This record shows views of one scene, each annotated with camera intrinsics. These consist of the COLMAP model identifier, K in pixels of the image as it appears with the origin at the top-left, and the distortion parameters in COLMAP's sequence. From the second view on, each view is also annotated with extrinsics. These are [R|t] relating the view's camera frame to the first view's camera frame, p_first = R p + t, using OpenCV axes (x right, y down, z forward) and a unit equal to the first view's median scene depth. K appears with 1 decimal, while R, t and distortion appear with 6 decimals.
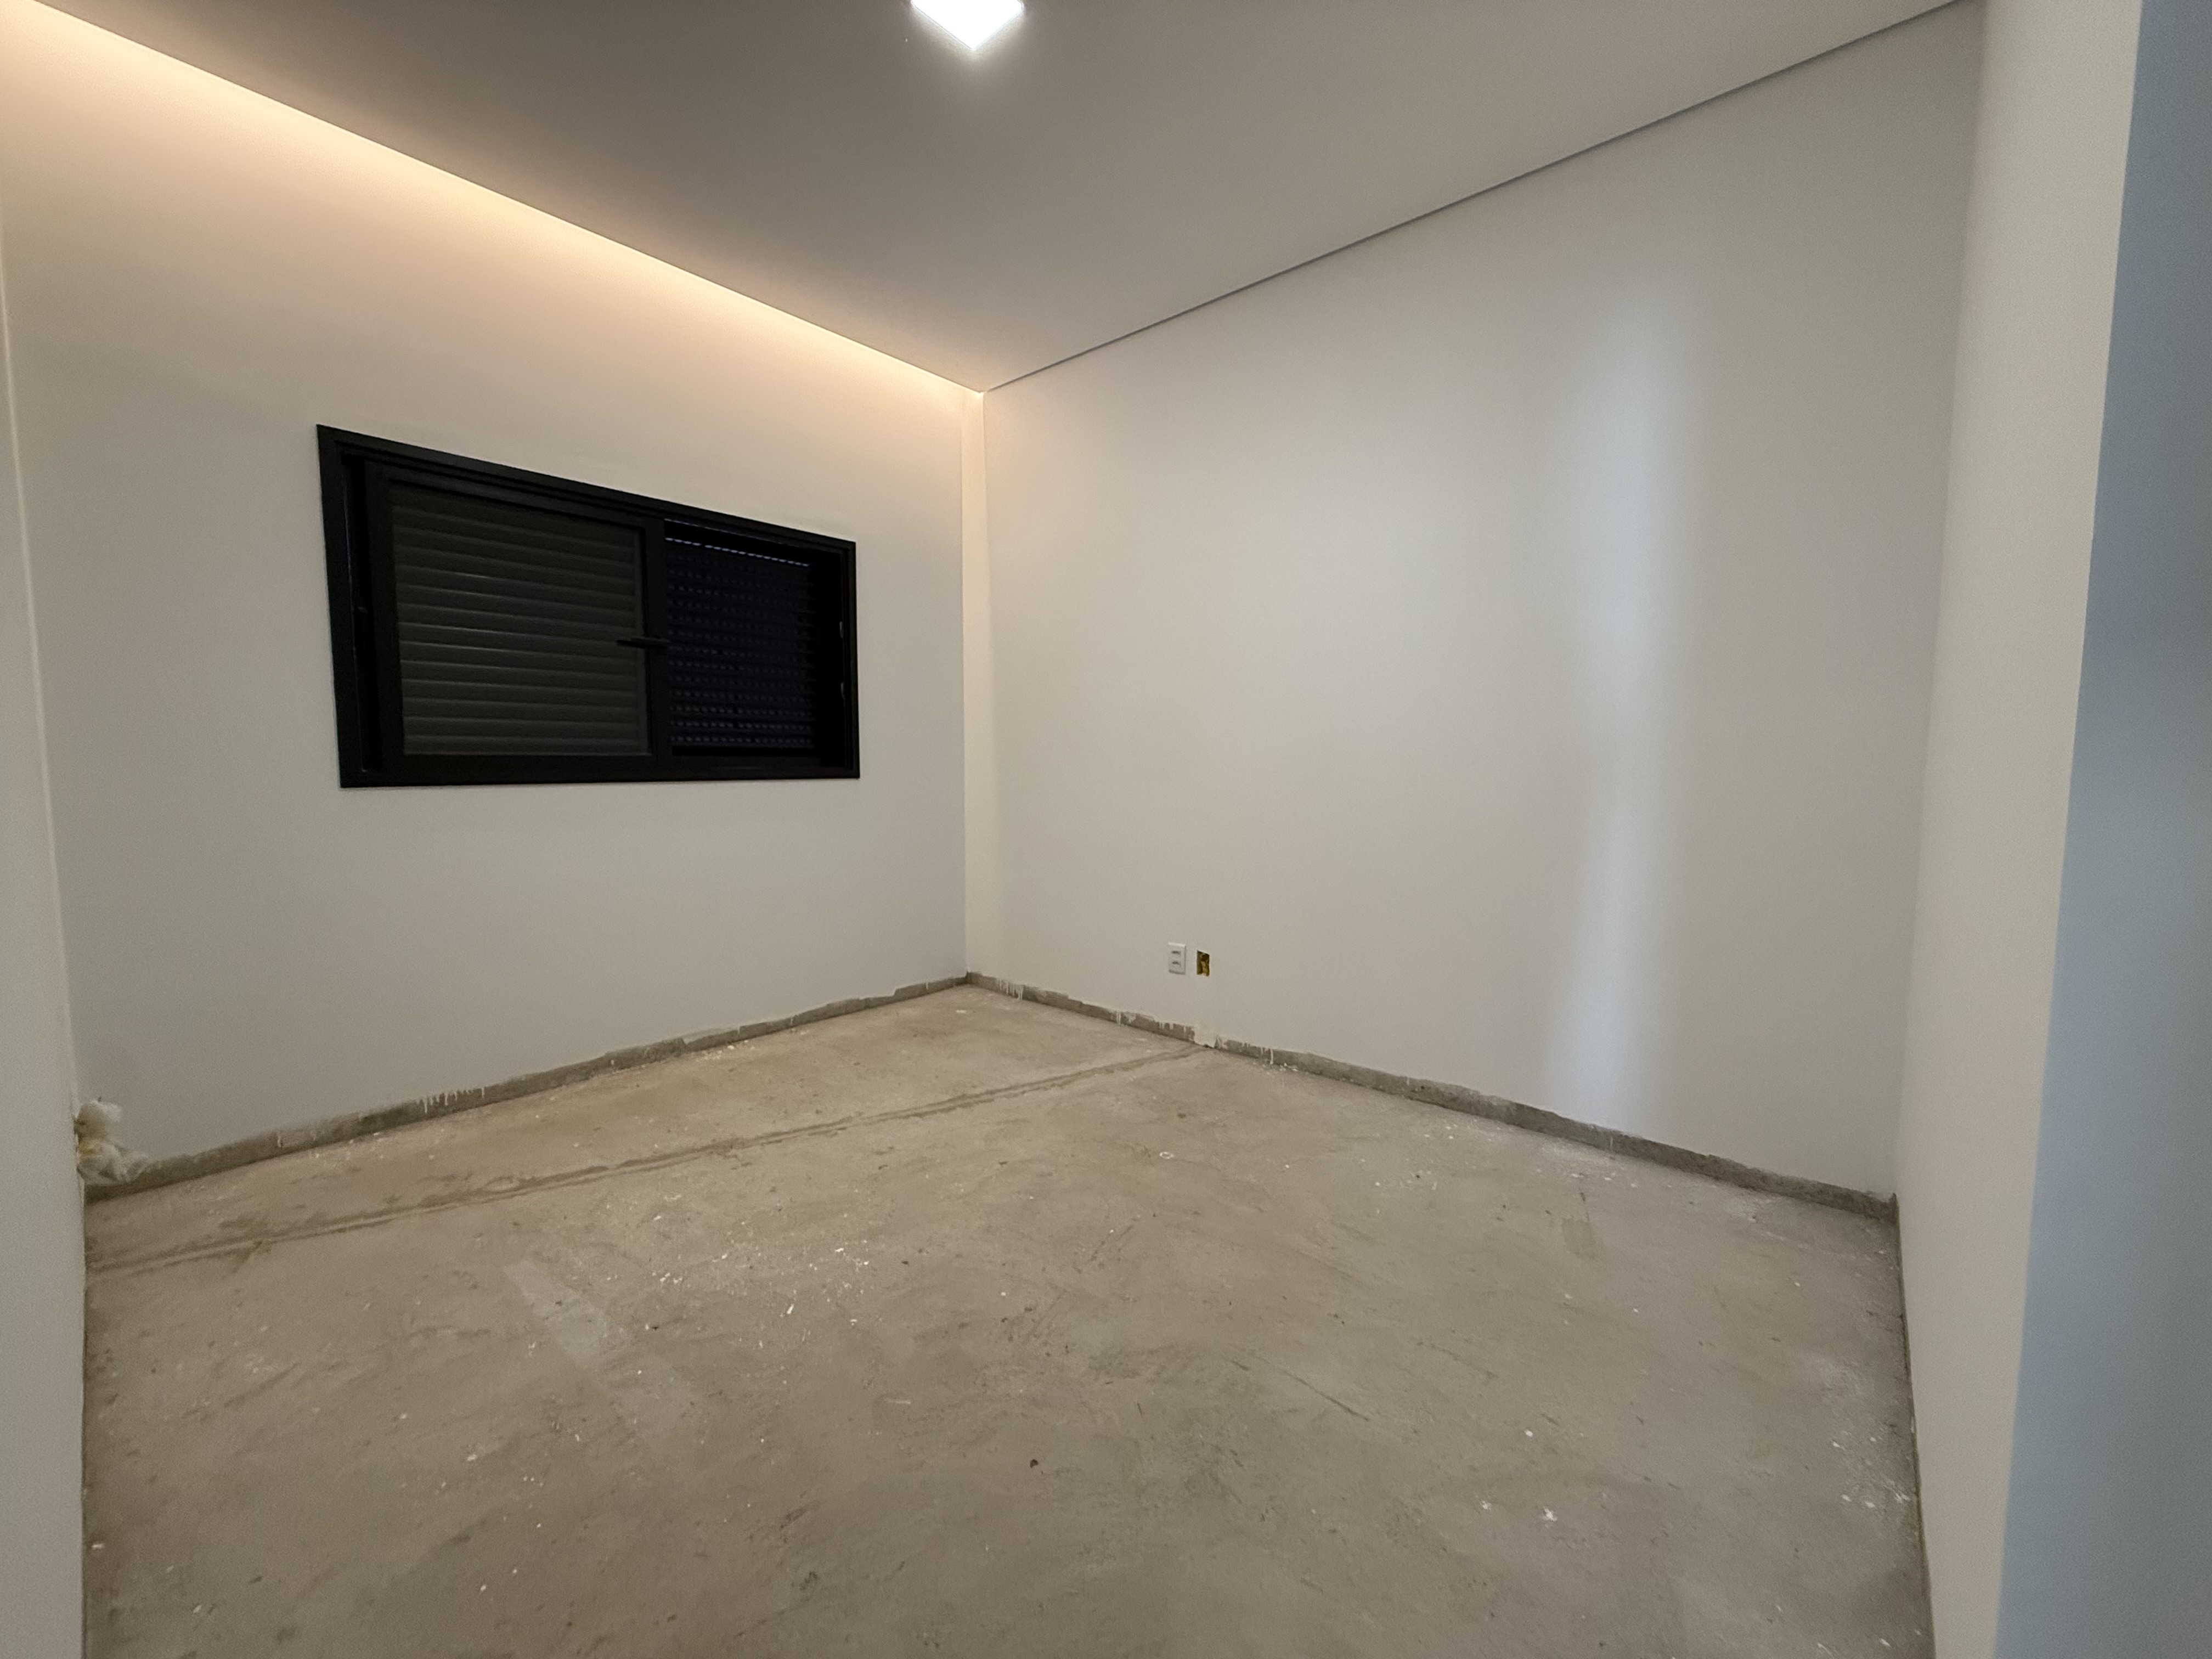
lens RADIAL K [[877.0, 0, 1101.2], [0, 877.0, 826.2], [0, 0, 1]] dist [0.000772, -0.000515]
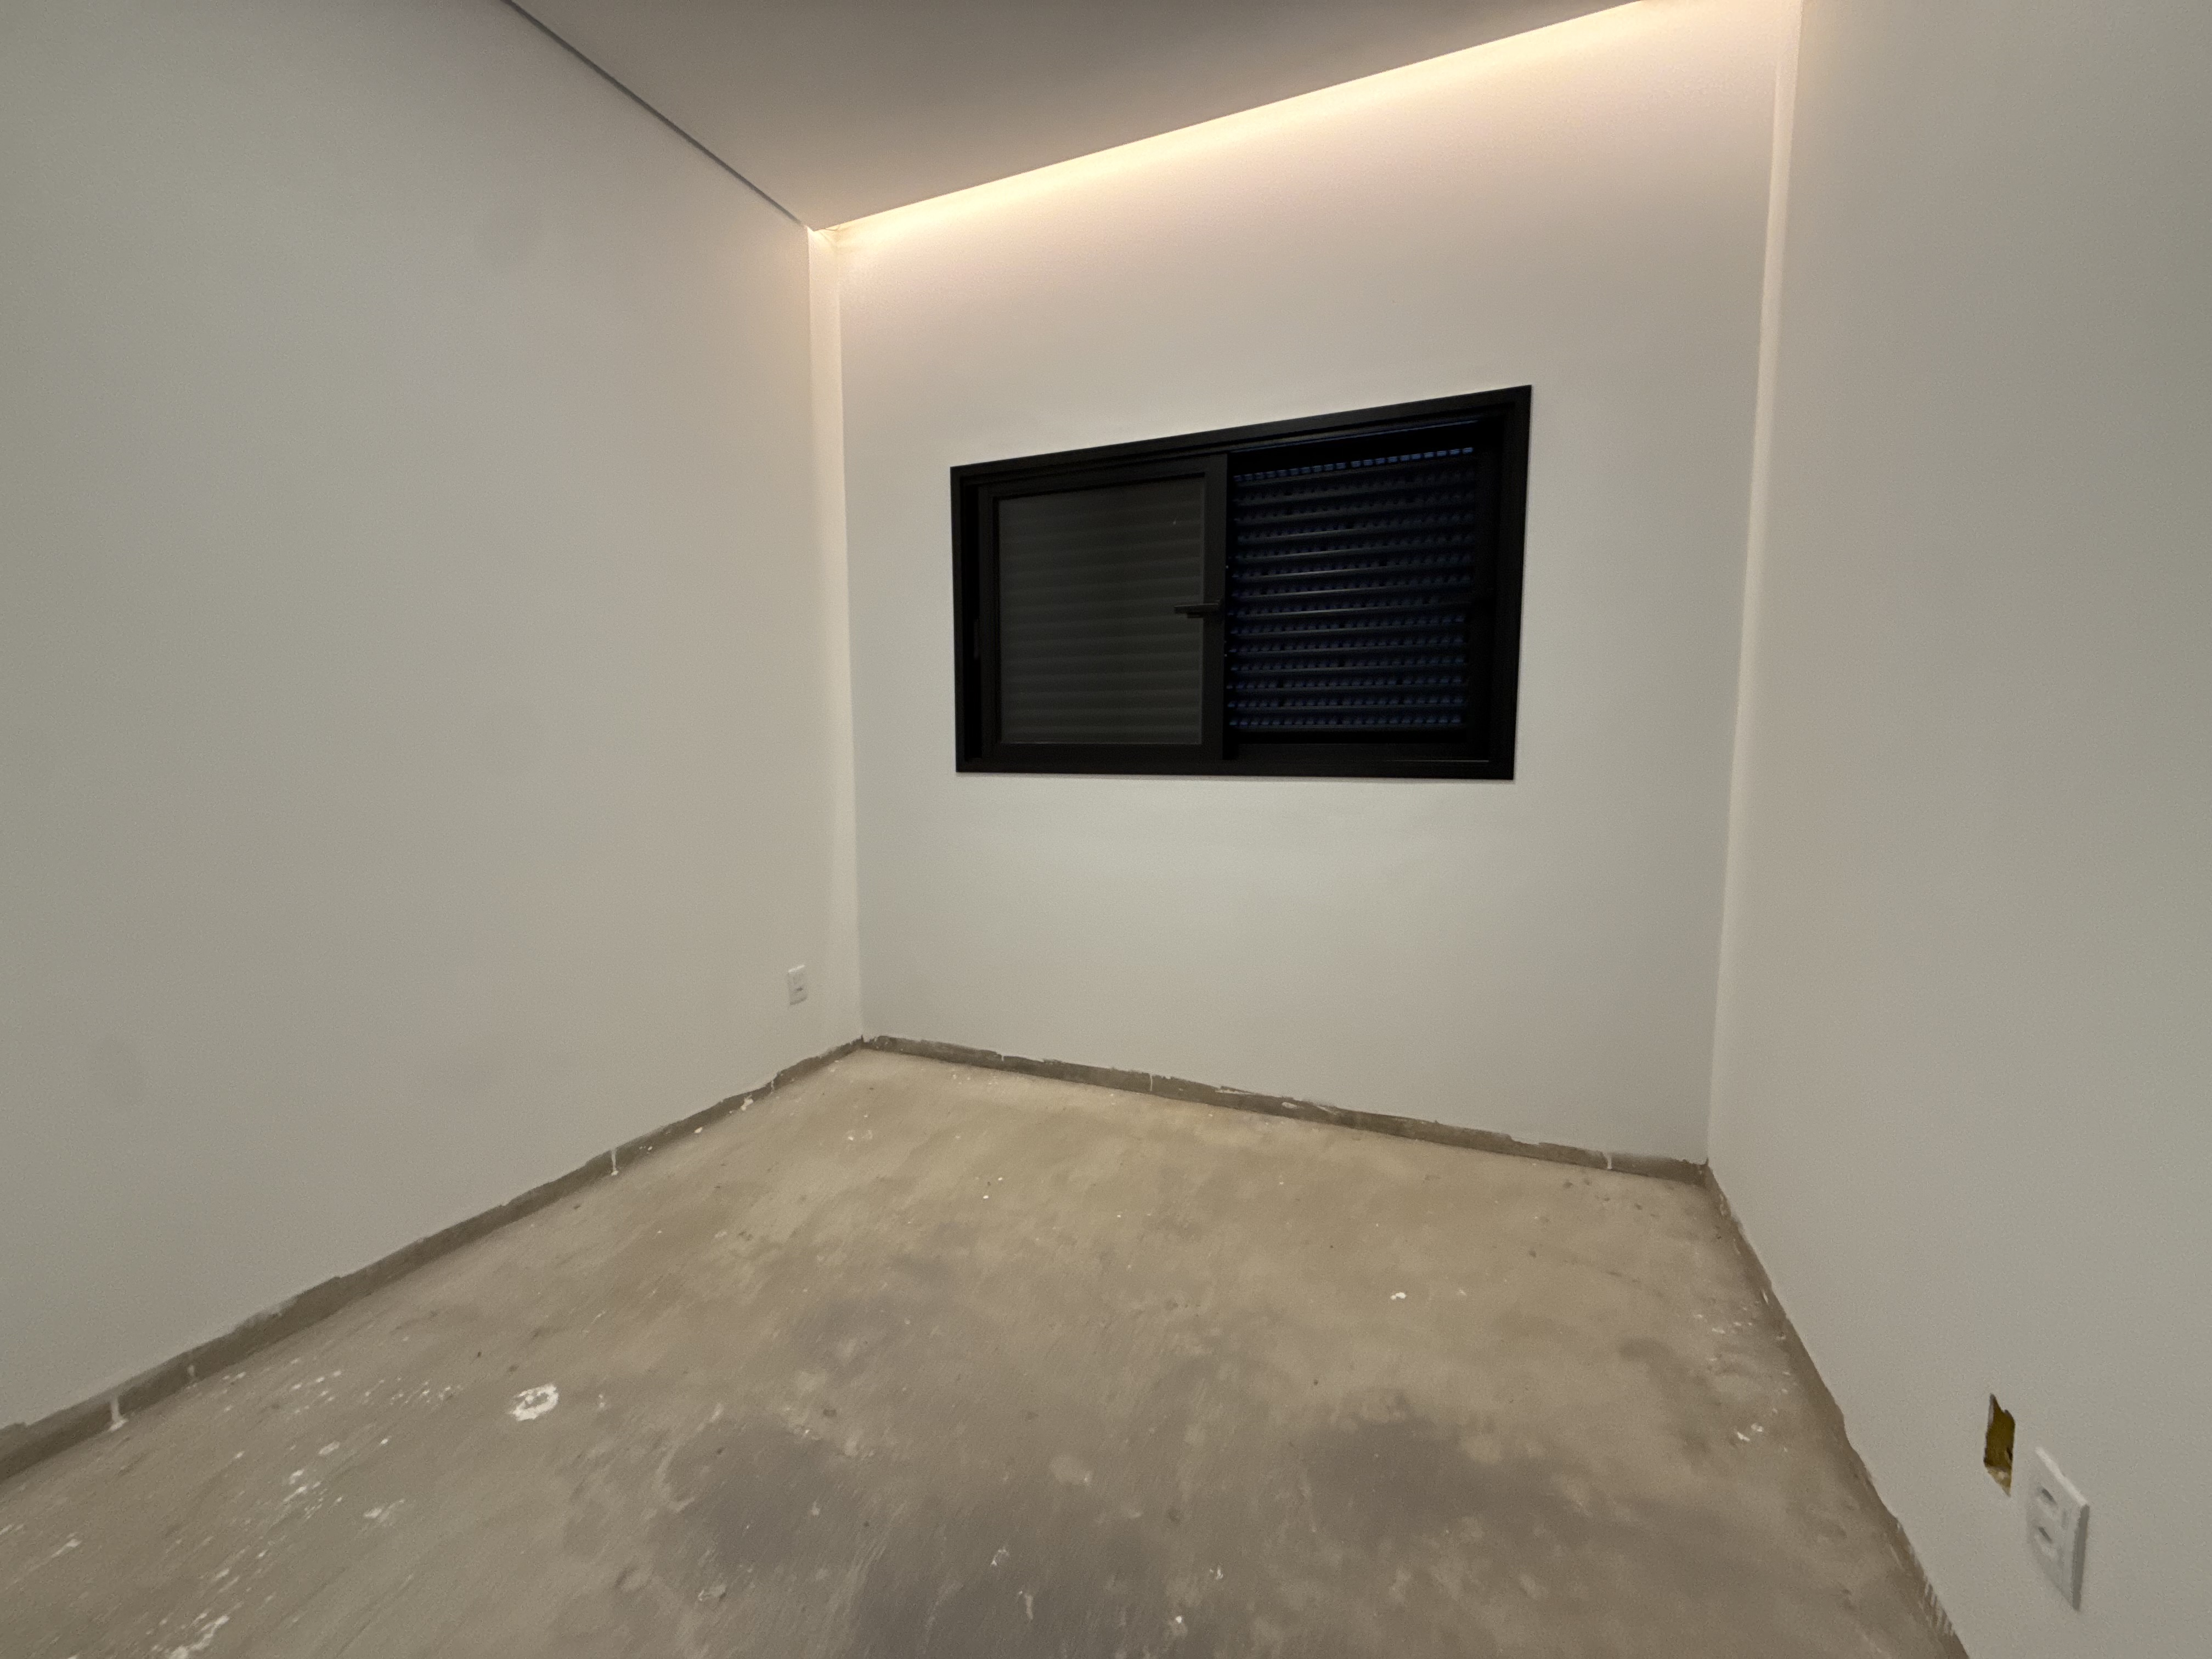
lens RADIAL K [[877.0, 0, 1101.2], [0, 877.0, 826.2], [0, 0, 1]] dist [0.000772, -0.000515]
pose [[0.314293, 0.083387, -0.945657, 0.263084], [-0.070228, 0.995448, 0.064437, -0.049156], [0.946725, 0.046160, 0.318718, 0.650086]]
